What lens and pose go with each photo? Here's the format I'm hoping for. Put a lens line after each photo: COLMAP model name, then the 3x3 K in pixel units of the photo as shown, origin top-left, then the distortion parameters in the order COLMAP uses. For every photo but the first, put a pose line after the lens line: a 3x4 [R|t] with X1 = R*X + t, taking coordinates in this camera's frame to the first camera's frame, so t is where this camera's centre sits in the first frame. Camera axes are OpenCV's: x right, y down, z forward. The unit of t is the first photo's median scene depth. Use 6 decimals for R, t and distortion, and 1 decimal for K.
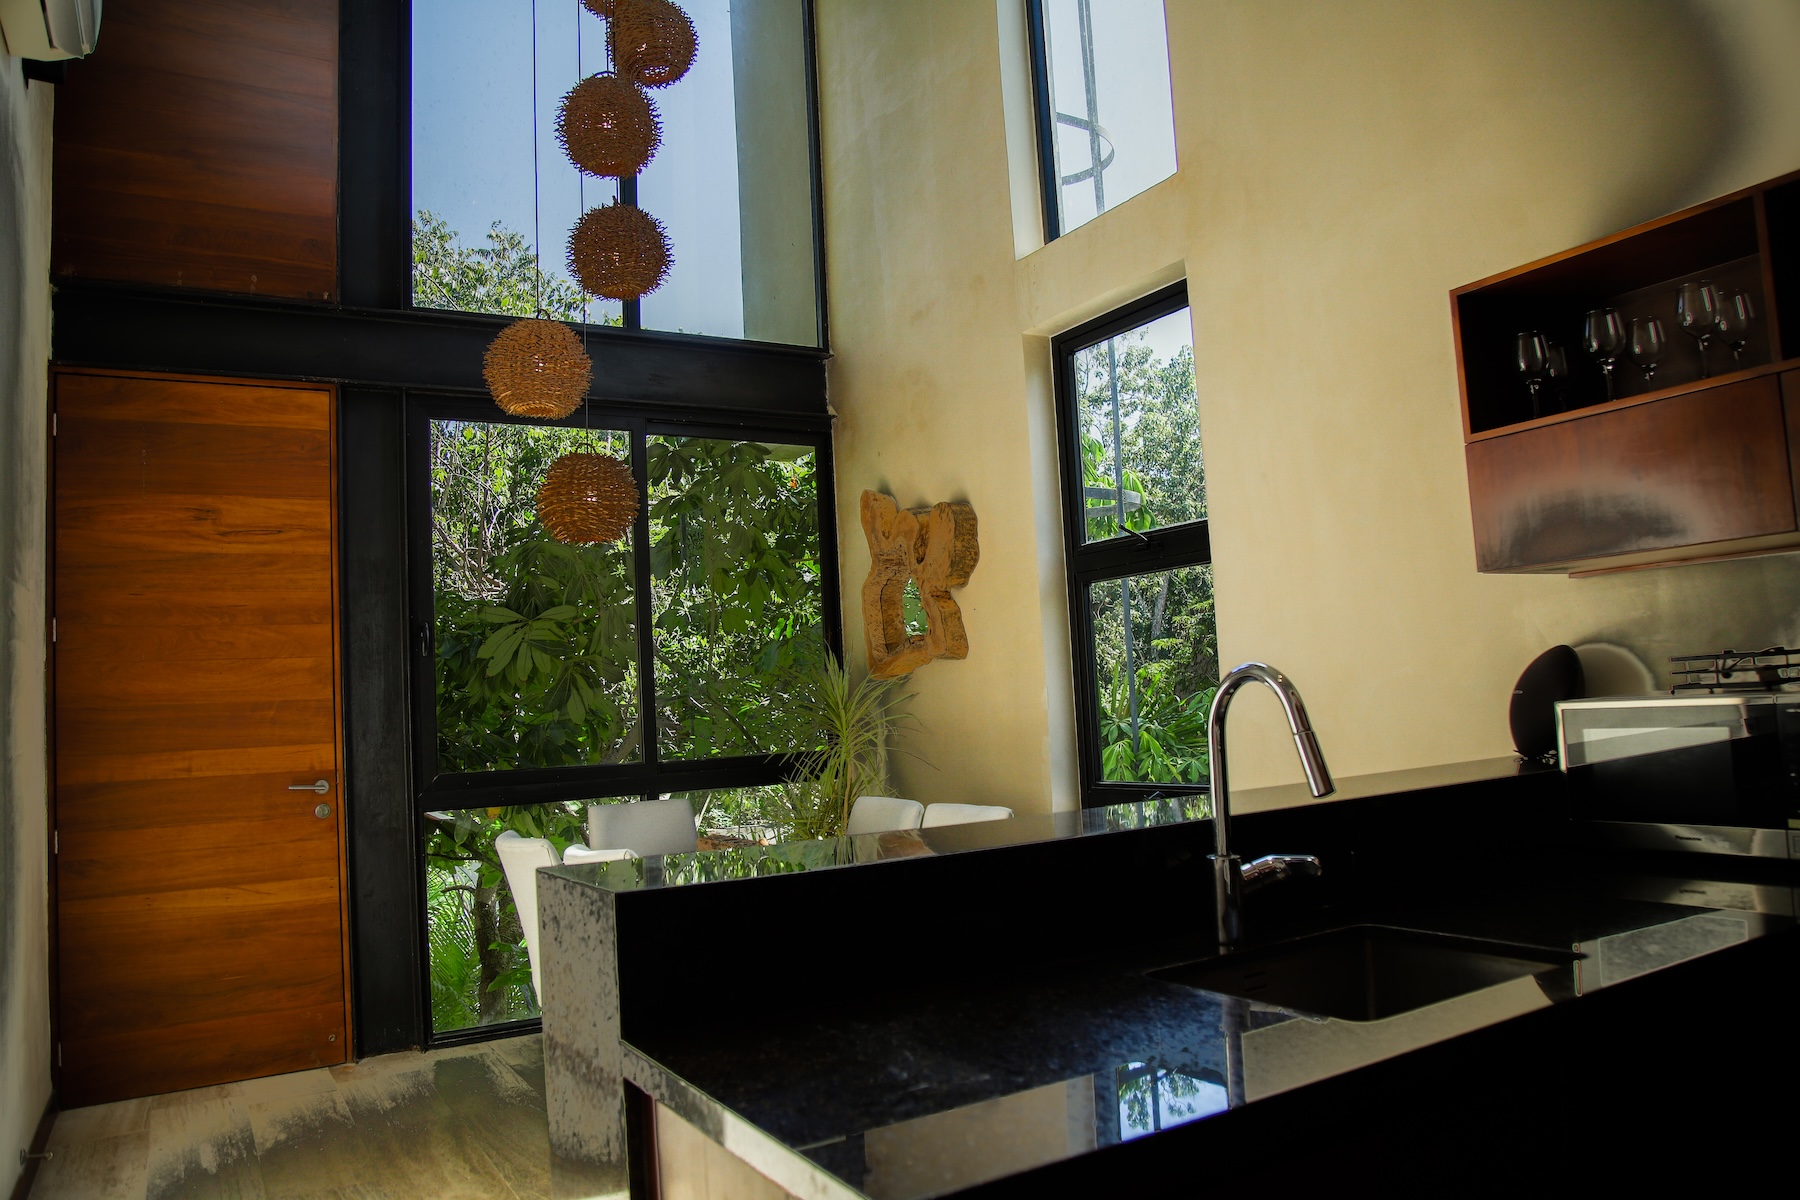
lens RADIAL K [[1232.3, 0, 900.0], [0, 1232.3, 600.0], [0, 0, 1]] dist [-0.127813, 0.080726]
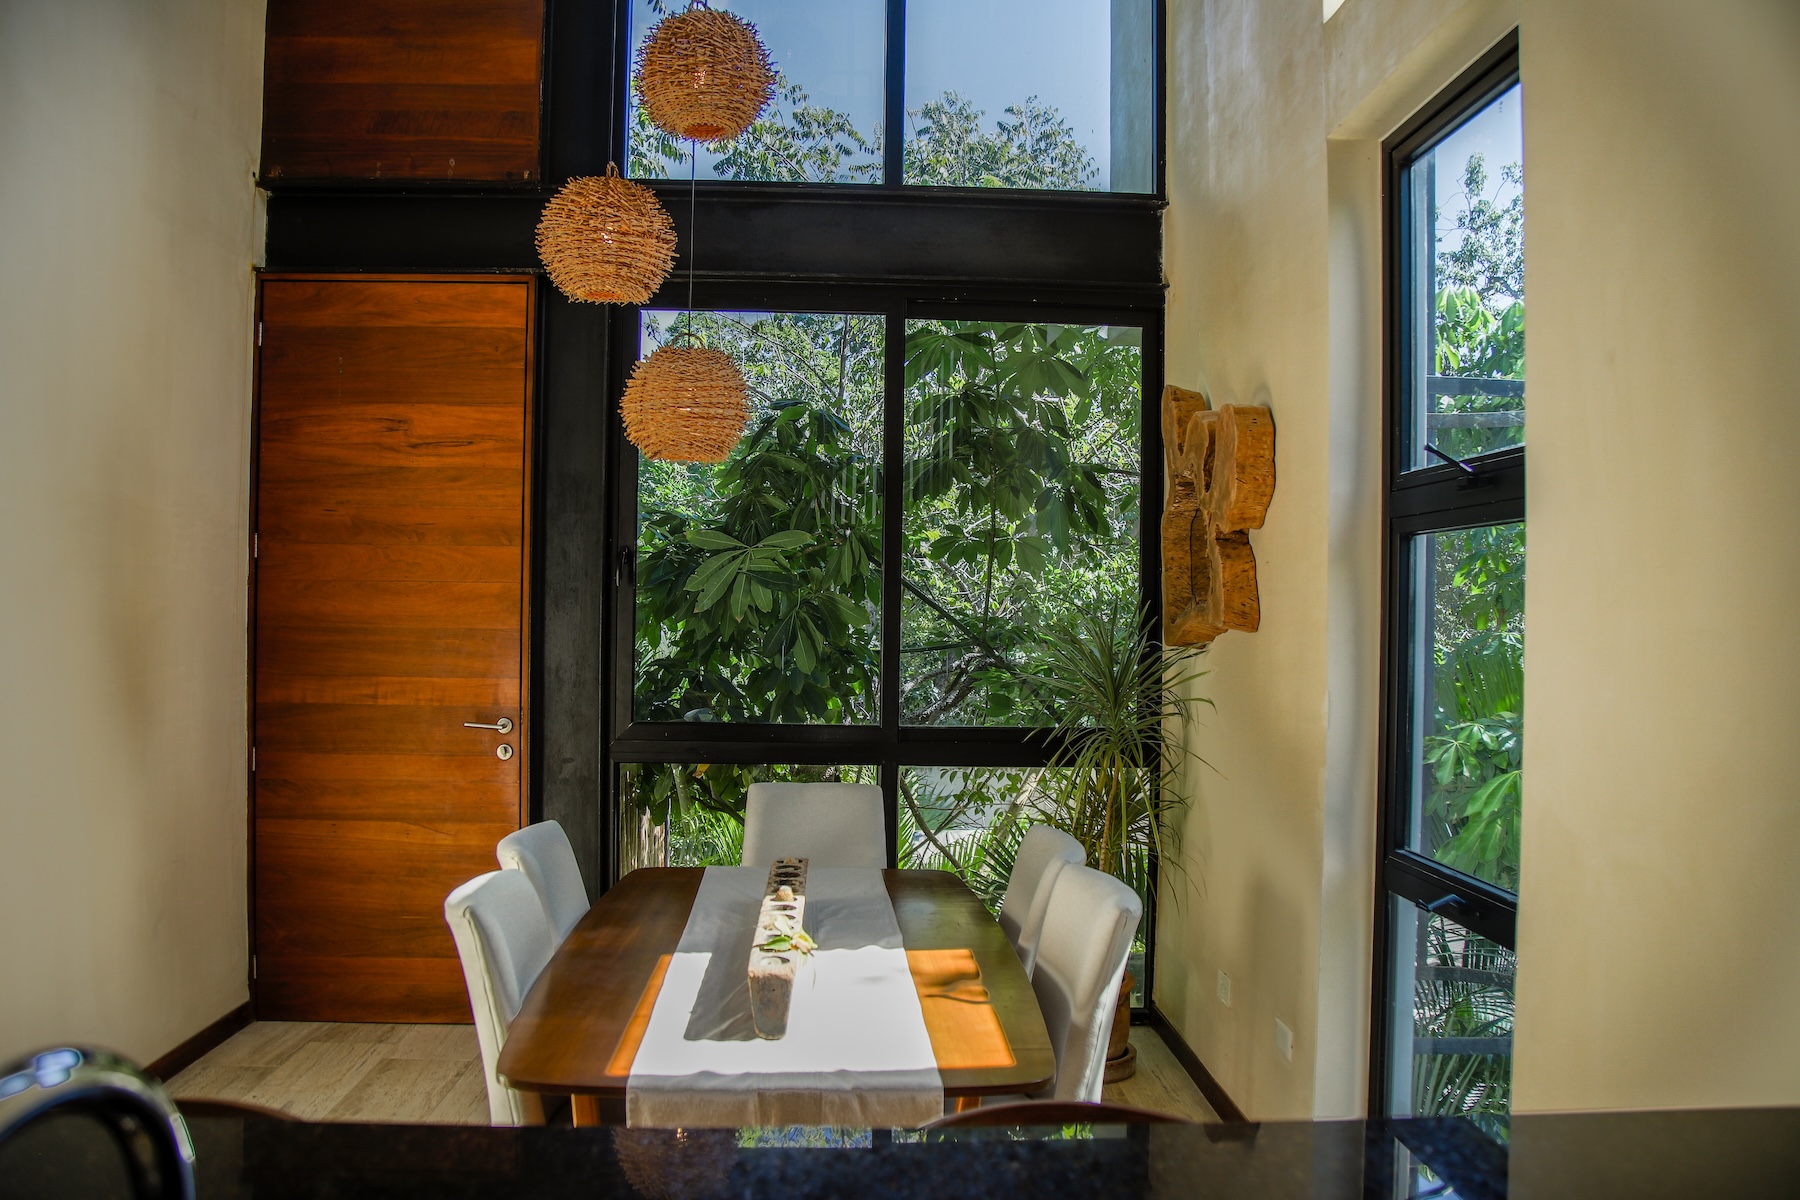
lens RADIAL K [[1259.8, 0, 900.0], [0, 1259.8, 600.0], [0, 0, 1]] dist [-0.126519, 0.086920]
pose [[0.882406, 0.062830, -0.466274, 0.217882], [-0.022985, 0.995617, 0.090661, -0.031644], [0.469926, -0.069283, 0.879983, 0.321095]]
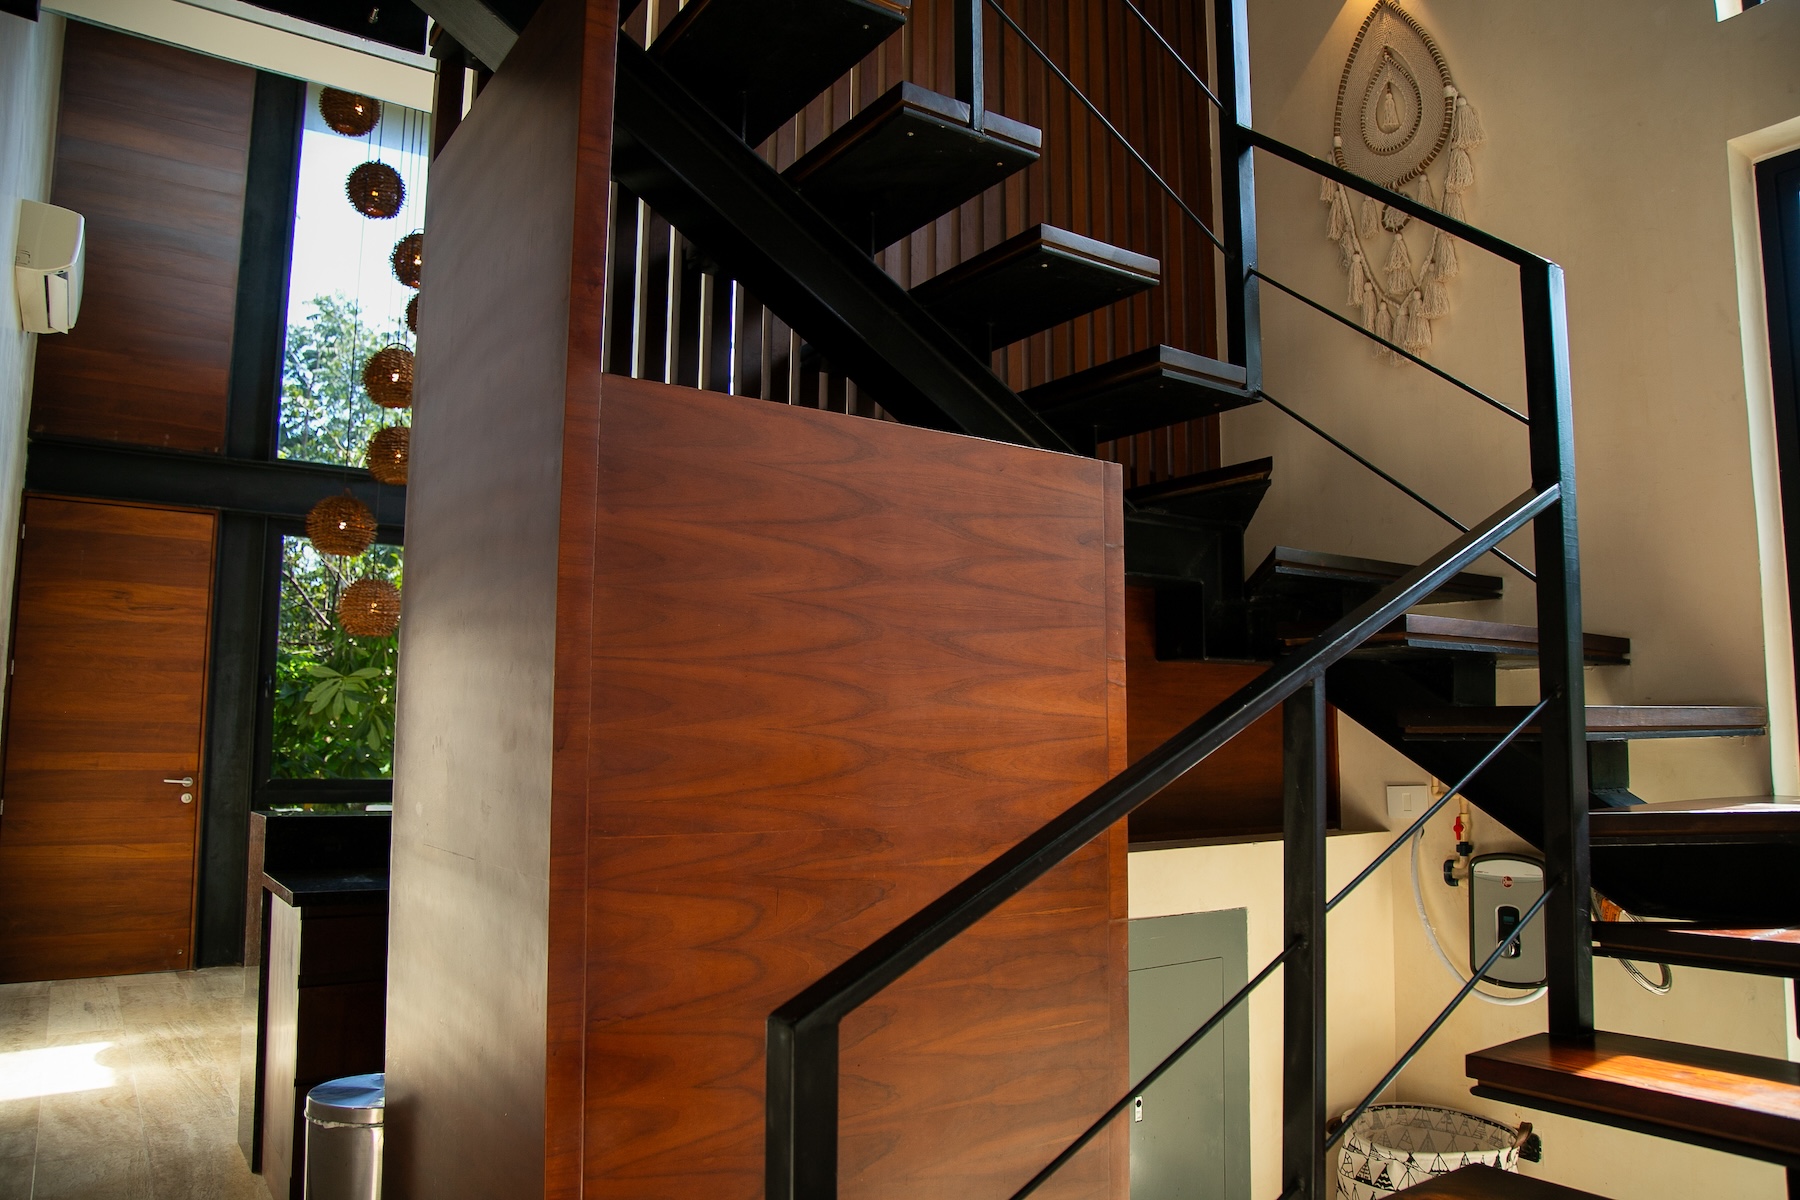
lens RADIAL K [[1232.3, 0, 900.0], [0, 1232.3, 600.0], [0, 0, 1]] dist [-0.127813, 0.080726]
pose [[0.996645, 0.059367, 0.056348, 0.305055], [-0.056730, 0.997268, -0.047304, -0.049901], [-0.059002, 0.043948, 0.997290, -0.535007]]
